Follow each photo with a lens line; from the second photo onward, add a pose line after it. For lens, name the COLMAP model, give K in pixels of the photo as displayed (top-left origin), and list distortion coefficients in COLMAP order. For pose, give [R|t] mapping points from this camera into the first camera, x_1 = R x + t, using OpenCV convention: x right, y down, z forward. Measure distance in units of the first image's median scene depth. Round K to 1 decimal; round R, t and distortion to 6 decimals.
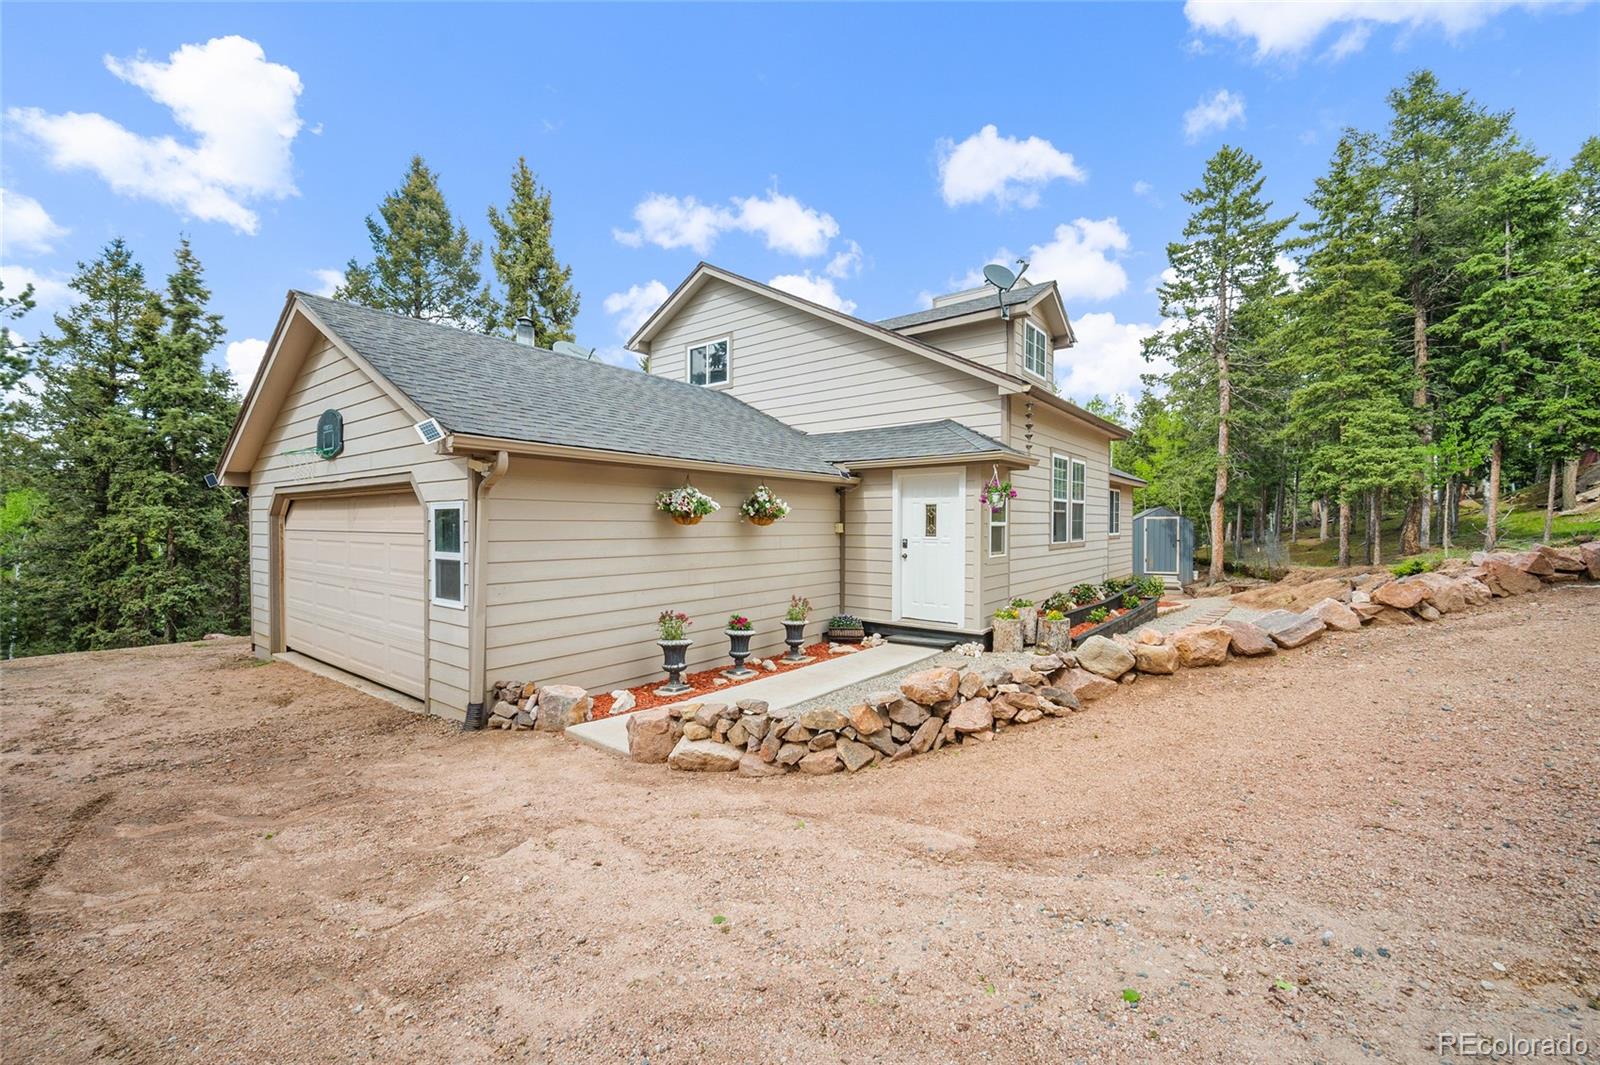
lens RADIAL K [[640.7, 0, 802.3], [0, 640.7, 523.4], [0, 0, 1]] dist [-0.001771, 0.000340]
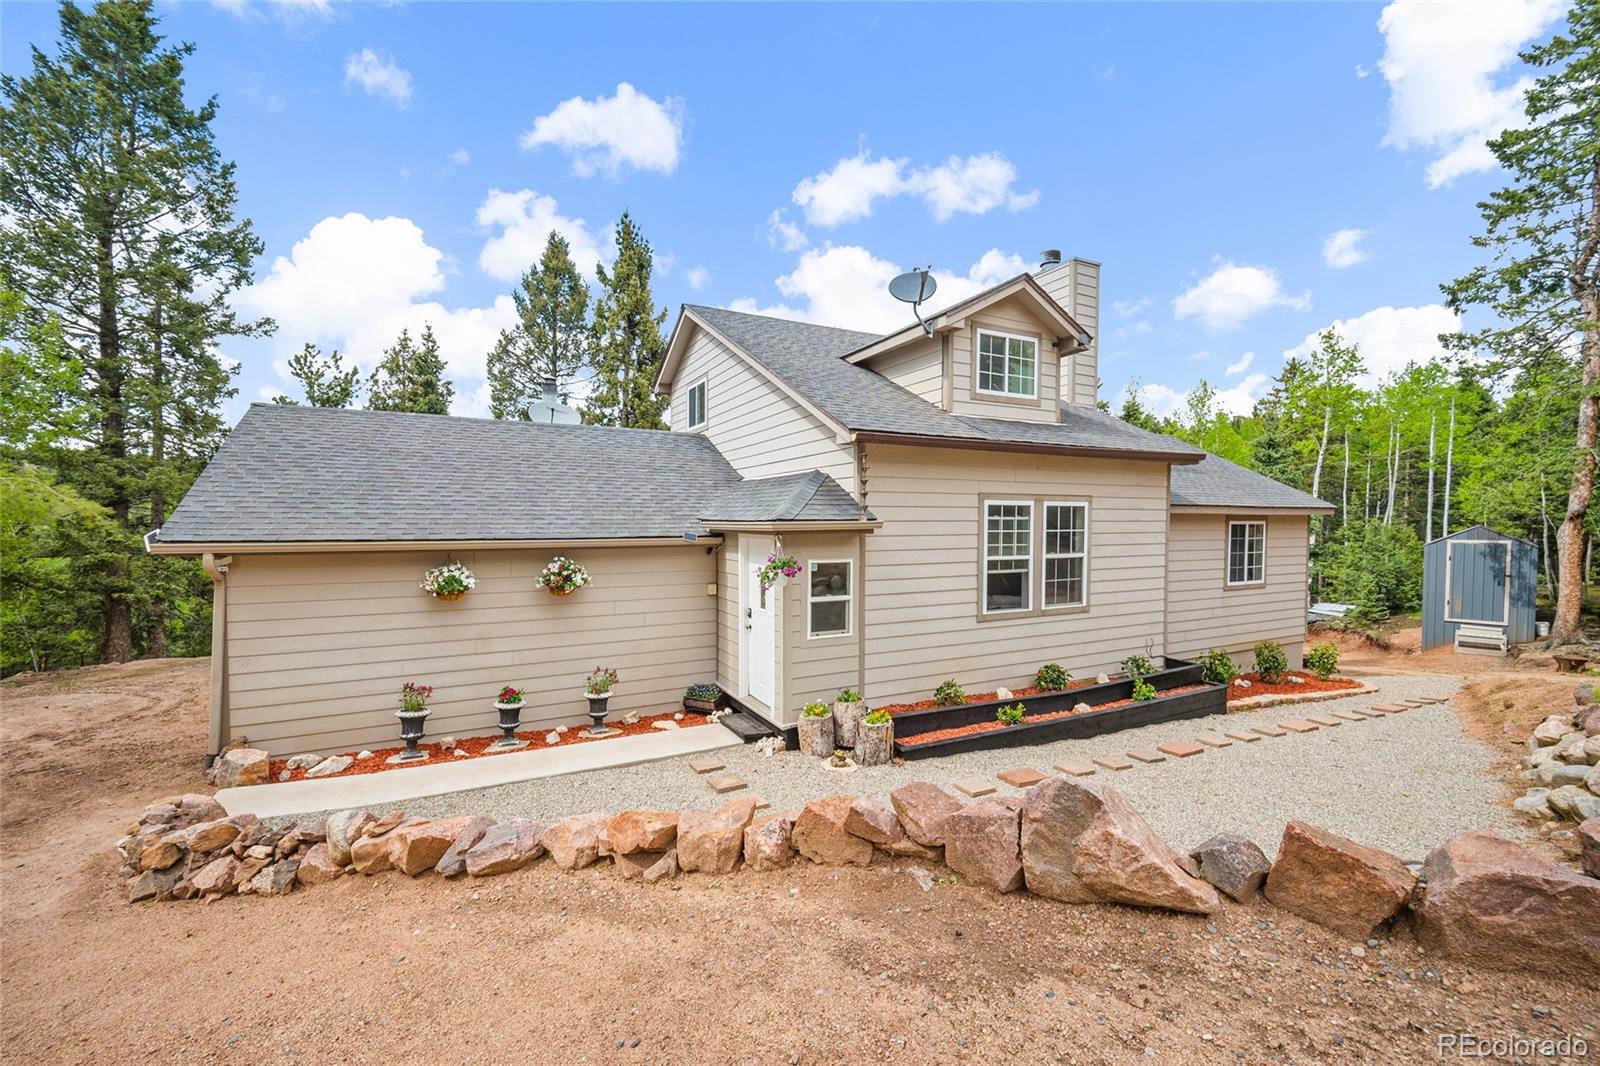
lens RADIAL K [[659.7, 0, 807.2], [0, 659.7, 532.0], [0, 0, 1]] dist [0.000405, 0.000051]
pose [[0.909096, 0.007979, -0.416510, 0.583713], [0.000206, 0.999808, 0.019604, -0.095267], [0.416586, -0.017908, 0.908920, 0.179622]]
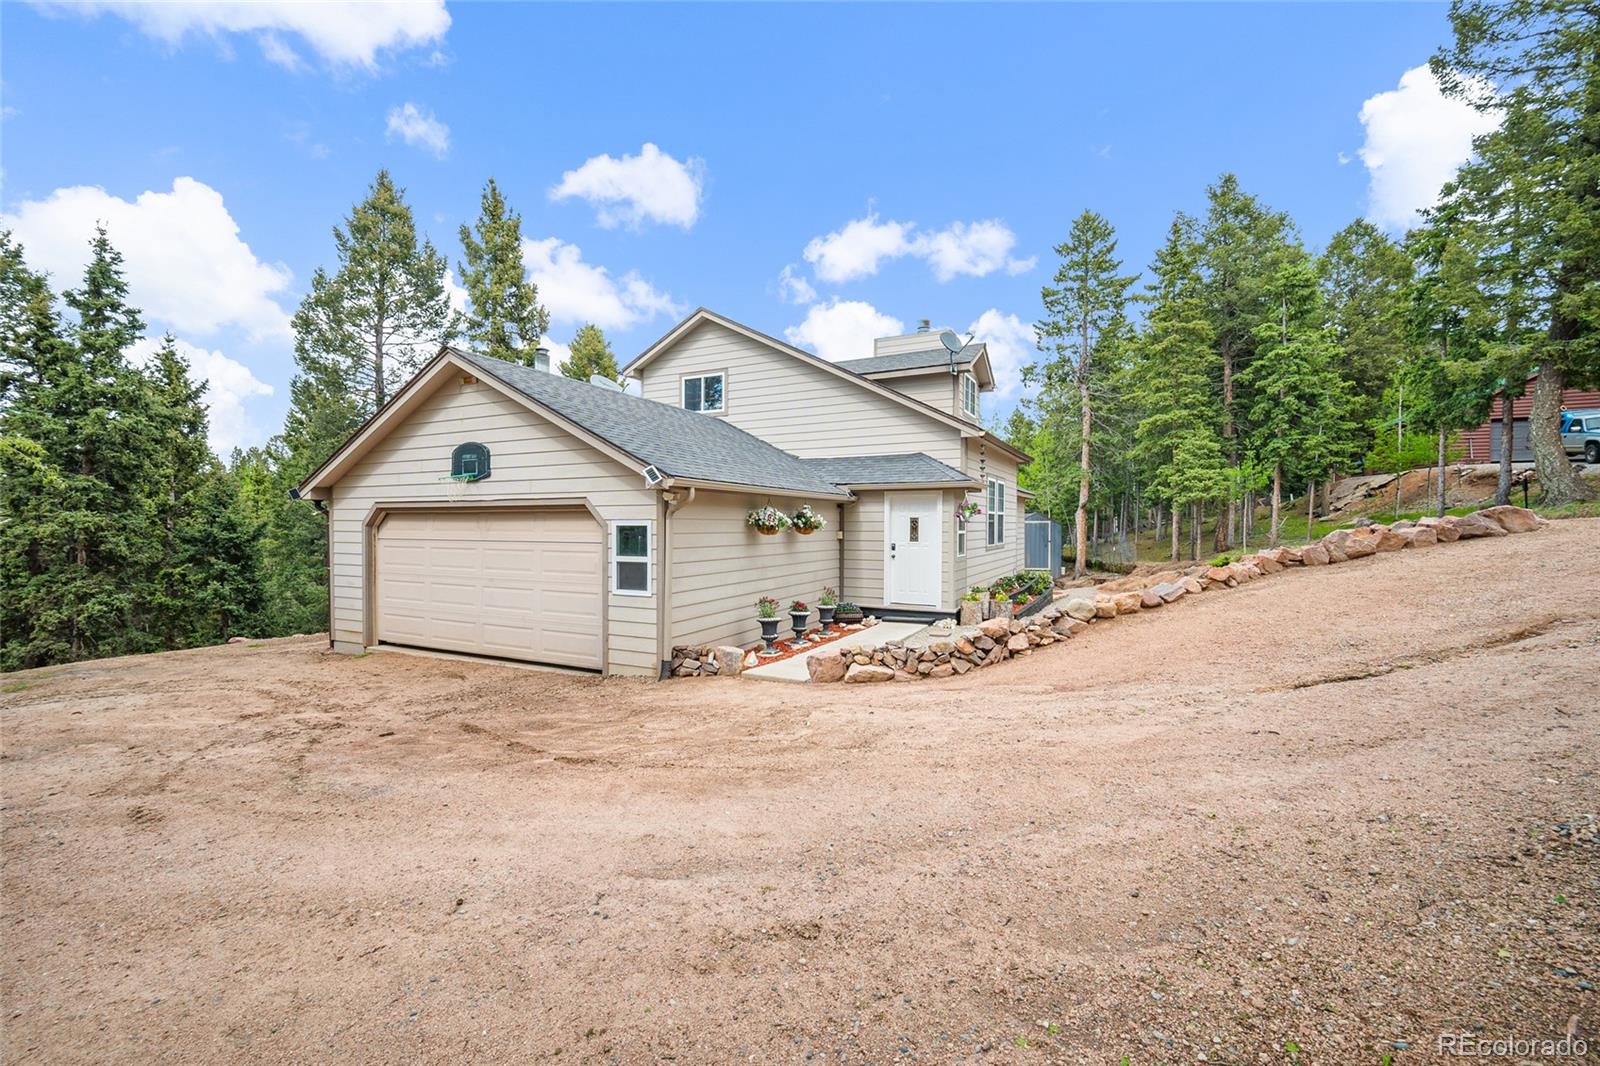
lens RADIAL K [[660.9, 0, 797.4], [0, 660.9, 523.2], [0, 0, 1]] dist [-0.000428, -0.000639]
pose [[0.981799, 0.000101, 0.189925, -0.276602], [0.000049, 1.000000, -0.000787, -0.015464], [-0.189925, 0.000782, 0.981798, -0.284790]]
